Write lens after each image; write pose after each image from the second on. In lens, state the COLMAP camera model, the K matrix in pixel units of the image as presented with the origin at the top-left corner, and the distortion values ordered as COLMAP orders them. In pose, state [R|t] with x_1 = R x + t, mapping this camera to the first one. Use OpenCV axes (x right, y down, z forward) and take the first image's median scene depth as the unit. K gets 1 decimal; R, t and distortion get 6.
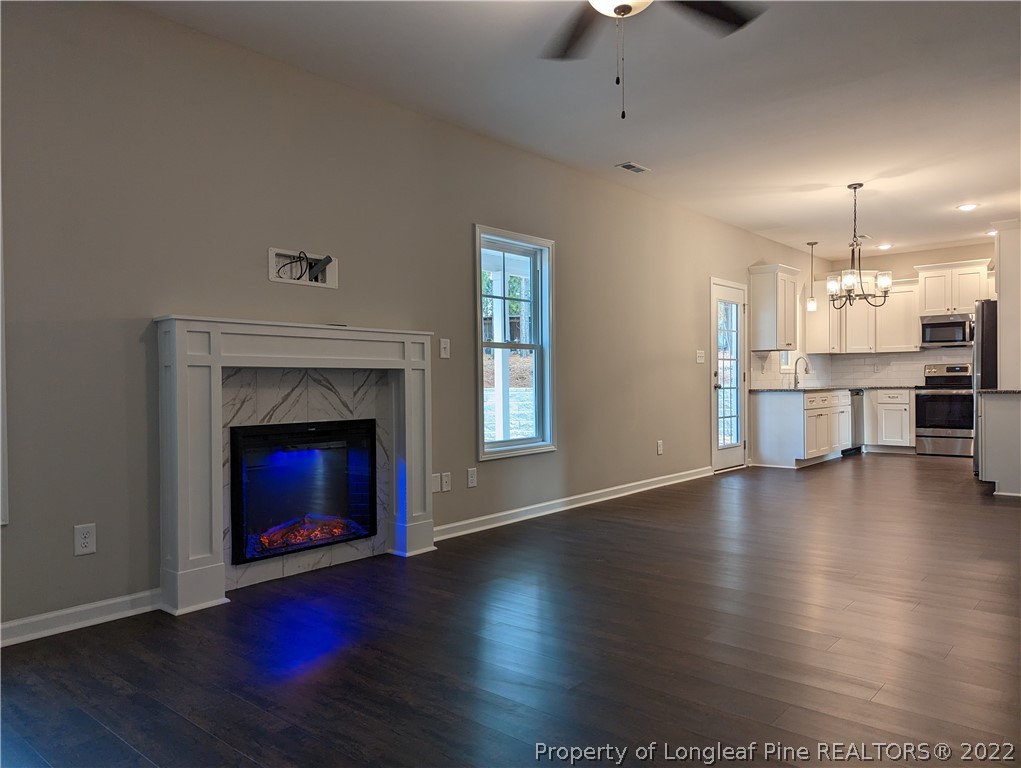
lens RADIAL K [[716.4, 0, 509.9], [0, 716.4, 386.6], [0, 0, 1]] dist [0.086775, -0.085765]
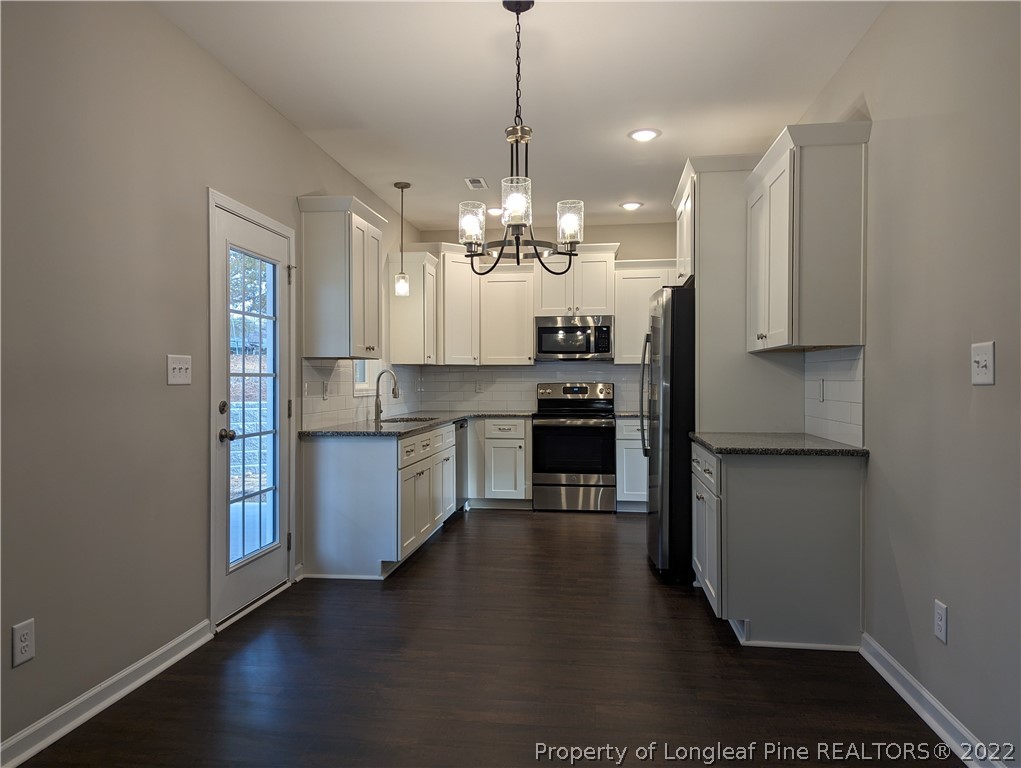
lens RADIAL K [[716.4, 0, 509.9], [0, 716.4, 386.6], [0, 0, 1]] dist [0.086775, -0.085765]
pose [[0.833725, 0.005266, 0.552155, 0.159796], [-0.003087, 0.999983, -0.004877, -0.024982], [-0.552172, 0.002361, 0.833727, 0.452201]]
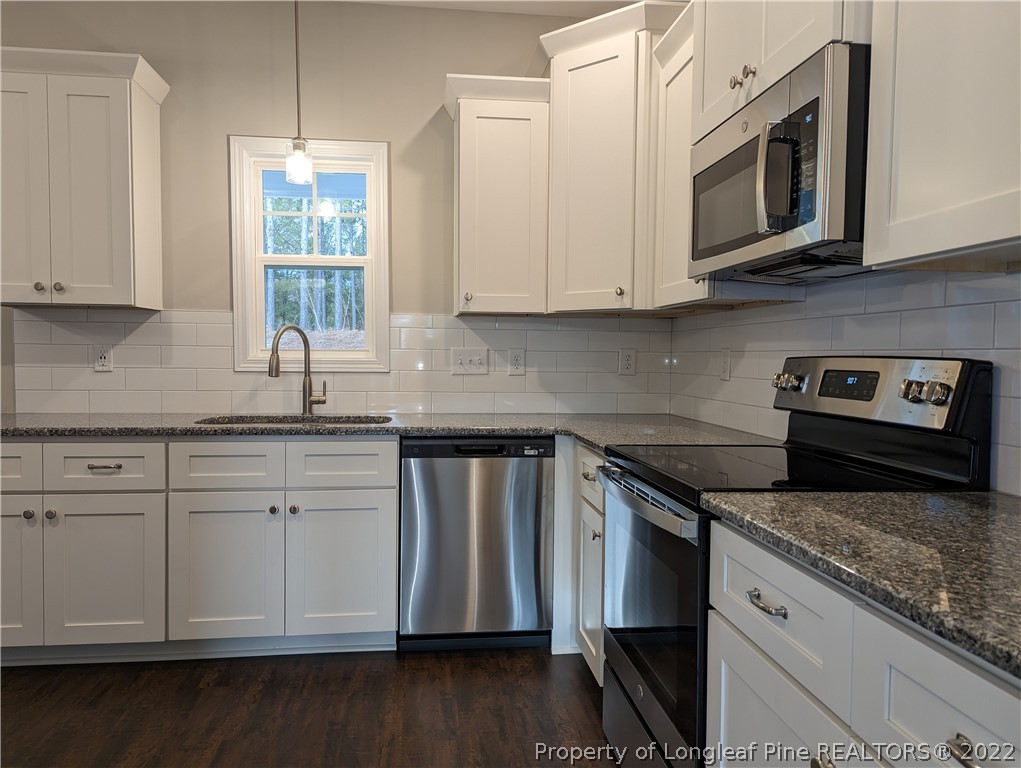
lens RADIAL K [[716.4, 0, 509.9], [0, 716.4, 386.6], [0, 0, 1]] dist [0.086775, -0.085765]
pose [[0.738766, 0.052147, -0.671941, 0.724582], [-0.020494, 0.998279, 0.054941, -0.034287], [0.673650, -0.026818, 0.738564, 0.844839]]
